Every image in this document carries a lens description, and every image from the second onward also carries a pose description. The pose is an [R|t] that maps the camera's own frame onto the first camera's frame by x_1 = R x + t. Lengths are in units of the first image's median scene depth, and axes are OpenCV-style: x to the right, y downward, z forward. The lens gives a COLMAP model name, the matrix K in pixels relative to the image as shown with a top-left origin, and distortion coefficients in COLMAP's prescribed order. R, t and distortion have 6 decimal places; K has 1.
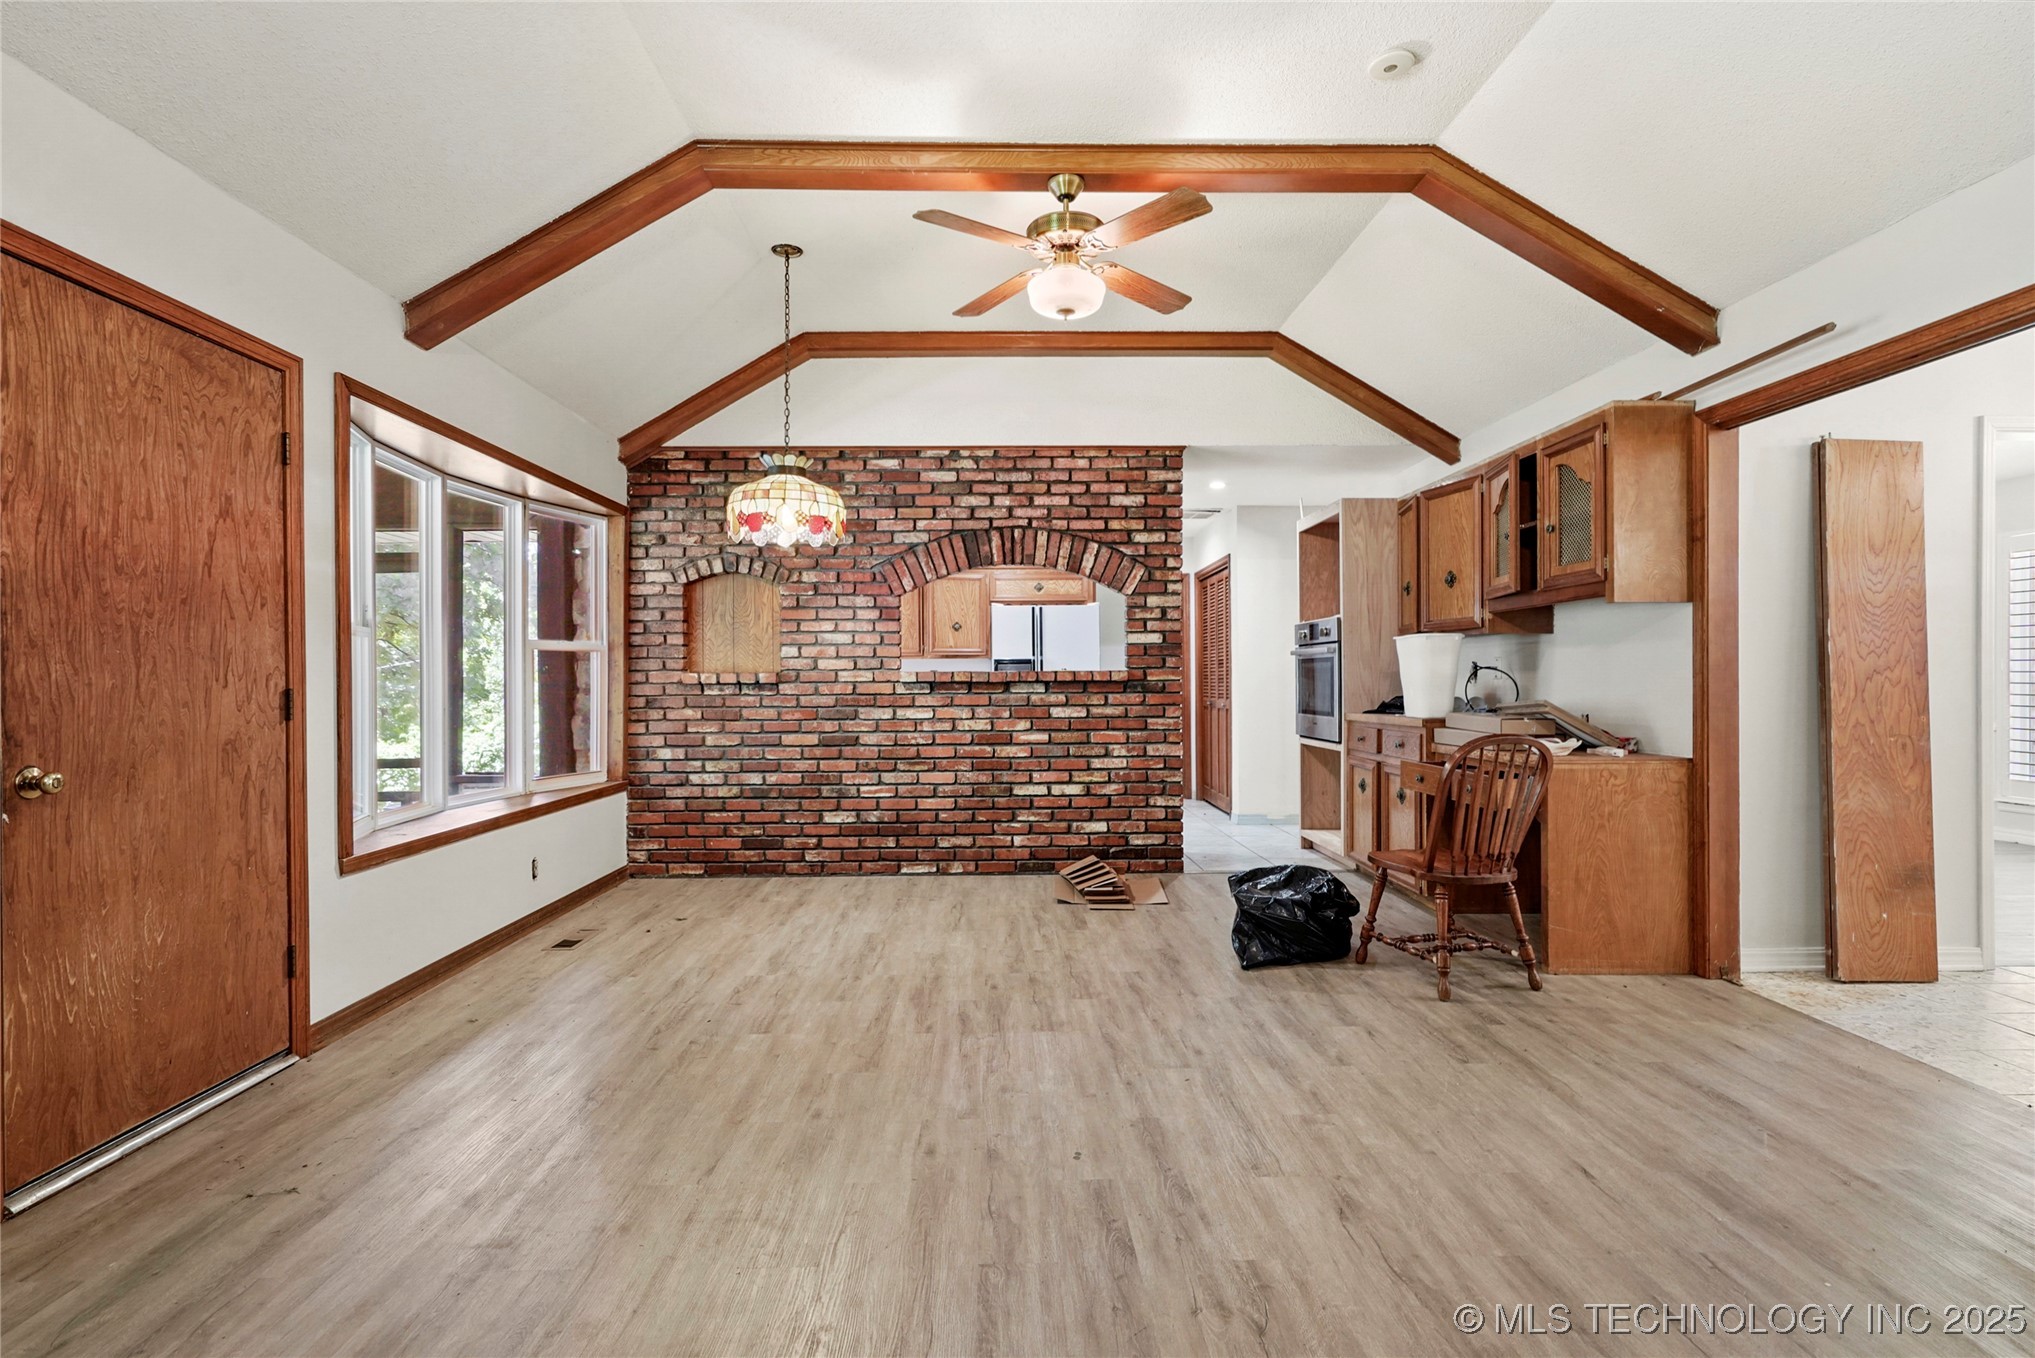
lens RADIAL K [[976.1, 0, 1018.2], [0, 976.1, 674.3], [0, 0, 1]] dist [-0.012601, 0.016500]
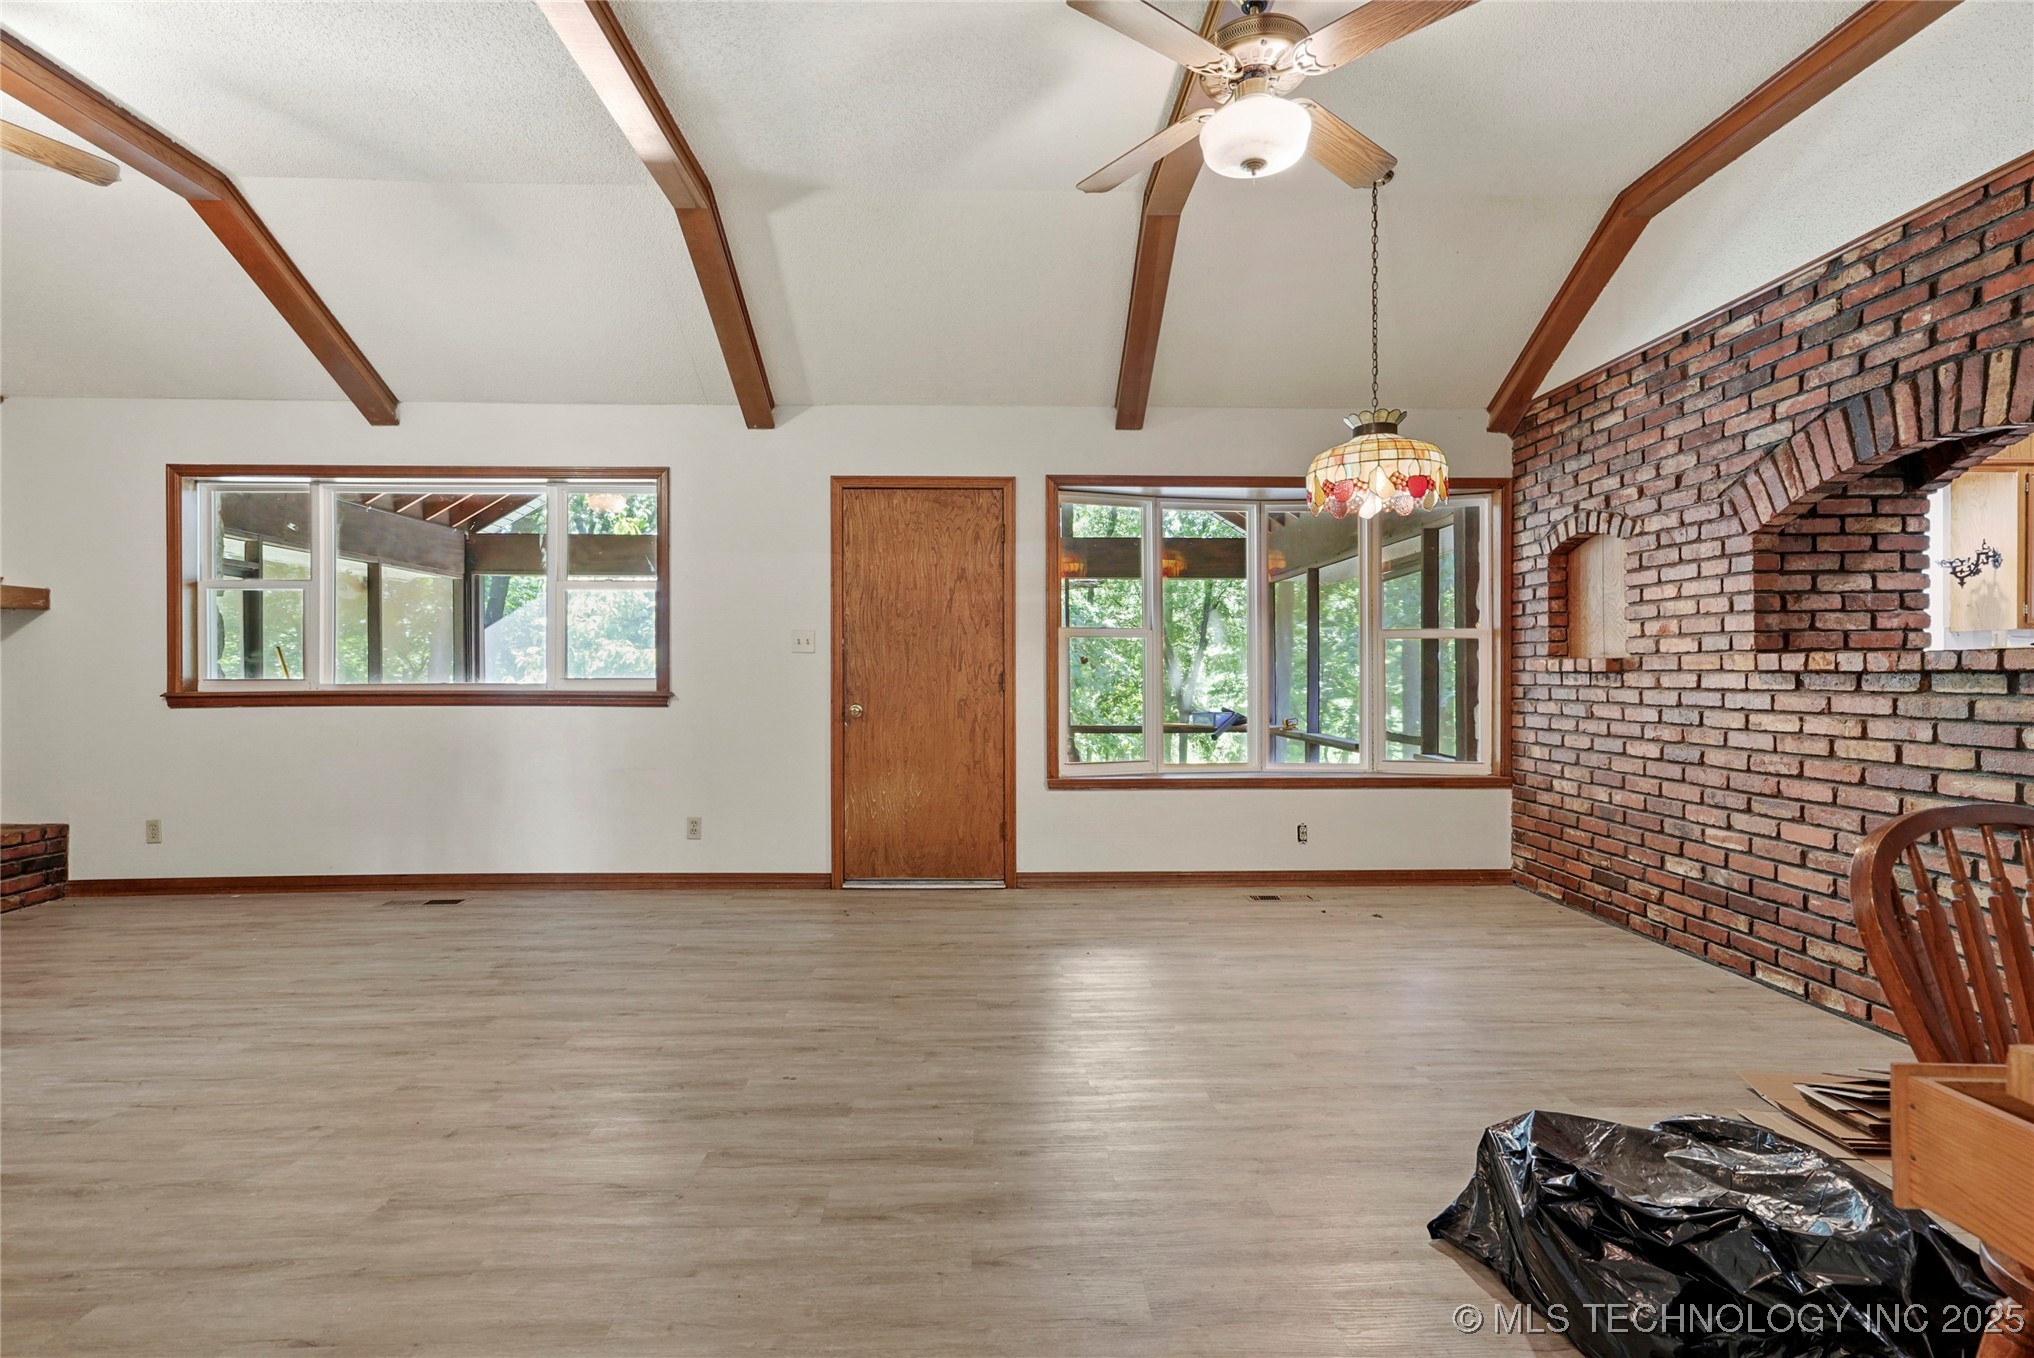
lens RADIAL K [[975.7, 0, 1017.7], [0, 975.7, 674.4], [0, 0, 1]] dist [-0.012601, 0.016500]
pose [[-0.005312, 0.008667, -0.999948, 0.783734], [0.005051, 0.999950, 0.008640, 0.003276], [0.999973, -0.005005, -0.005355, 0.827440]]
